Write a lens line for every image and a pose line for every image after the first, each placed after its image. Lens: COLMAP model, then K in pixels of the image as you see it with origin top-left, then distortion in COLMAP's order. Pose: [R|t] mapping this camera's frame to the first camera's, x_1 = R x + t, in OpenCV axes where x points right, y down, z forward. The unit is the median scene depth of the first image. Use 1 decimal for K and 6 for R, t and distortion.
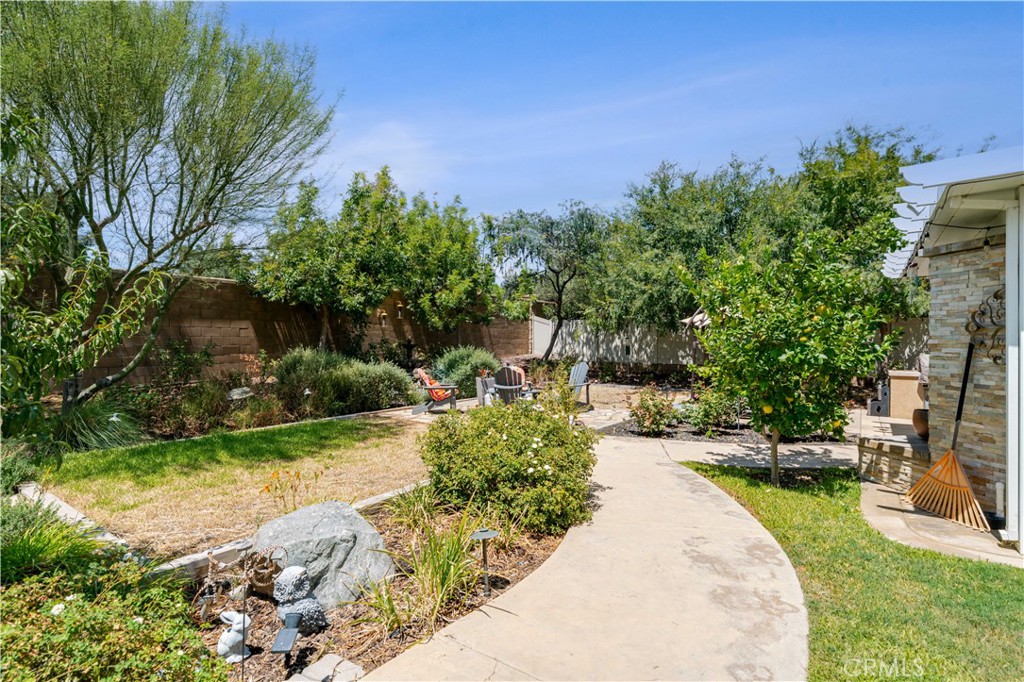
lens RADIAL K [[505.5, 0, 512.4], [0, 505.5, 347.1], [0, 0, 1]] dist [0.011402, 0.000499]
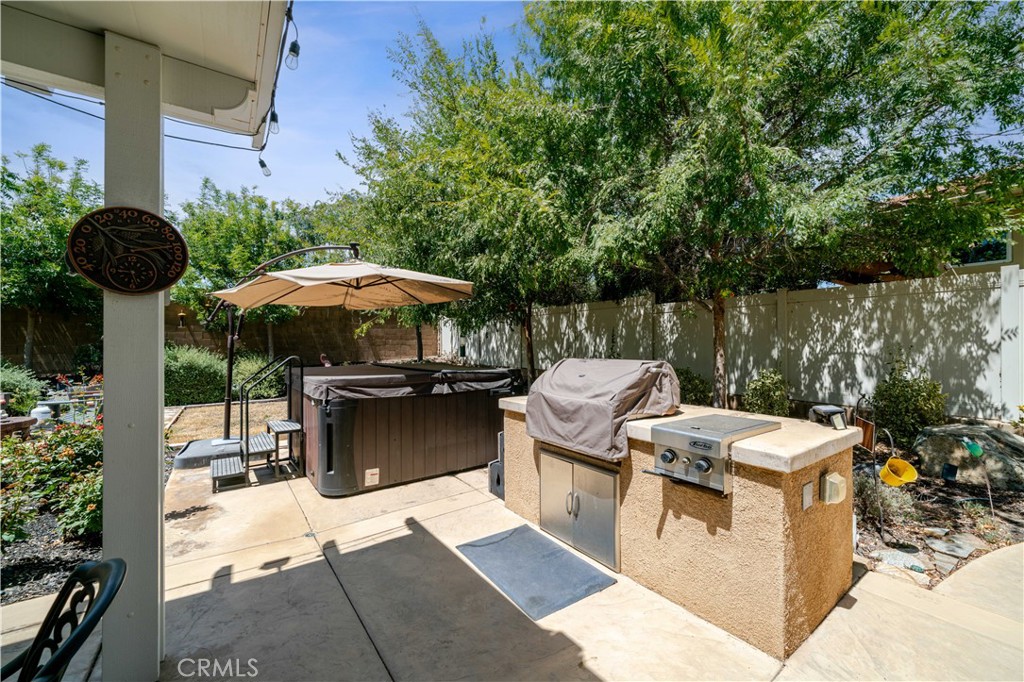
lens RADIAL K [[406.3, 0, 512.2], [0, 406.3, 341.3], [0, 0, 1]] dist [0.001001, 0.000016]
pose [[0.950133, -0.008901, -0.311717, 0.640126], [0.002734, 0.999792, -0.020216, 0.003914], [0.311832, 0.018356, 0.949960, 0.502717]]
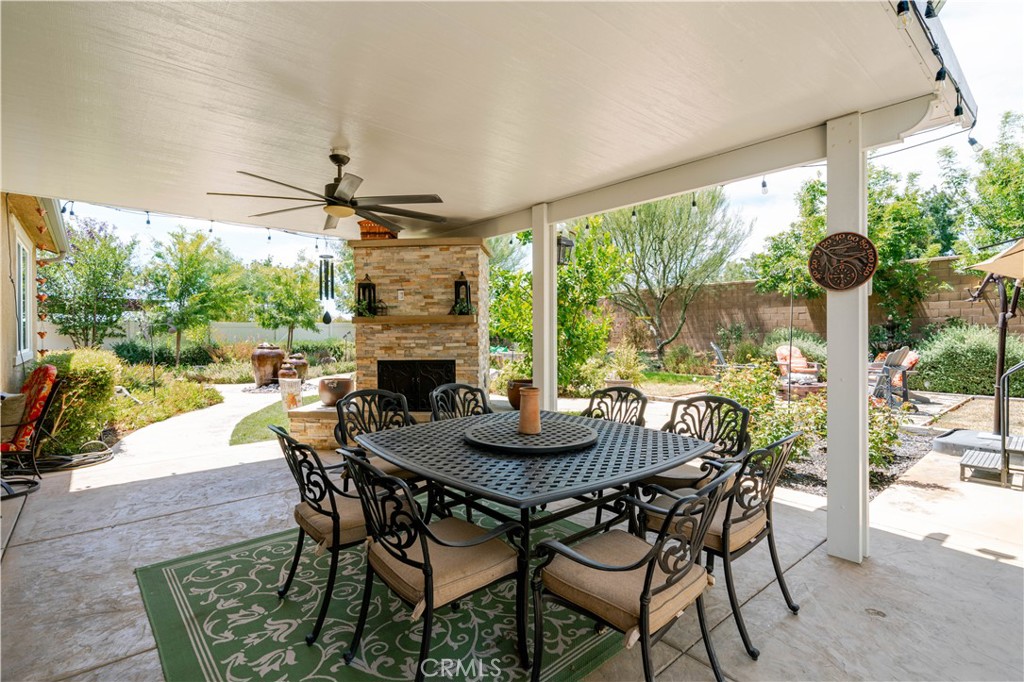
lens RADIAL K [[493.2, 0, 507.4], [0, 493.2, 333.9], [0, 0, 1]] dist [0.005087, 0.000970]
pose [[-0.219343, 0.009487, -0.975602, 0.738315], [-0.005076, 0.999928, 0.010865, 0.004557], [0.975635, 0.007335, -0.219279, 0.486549]]
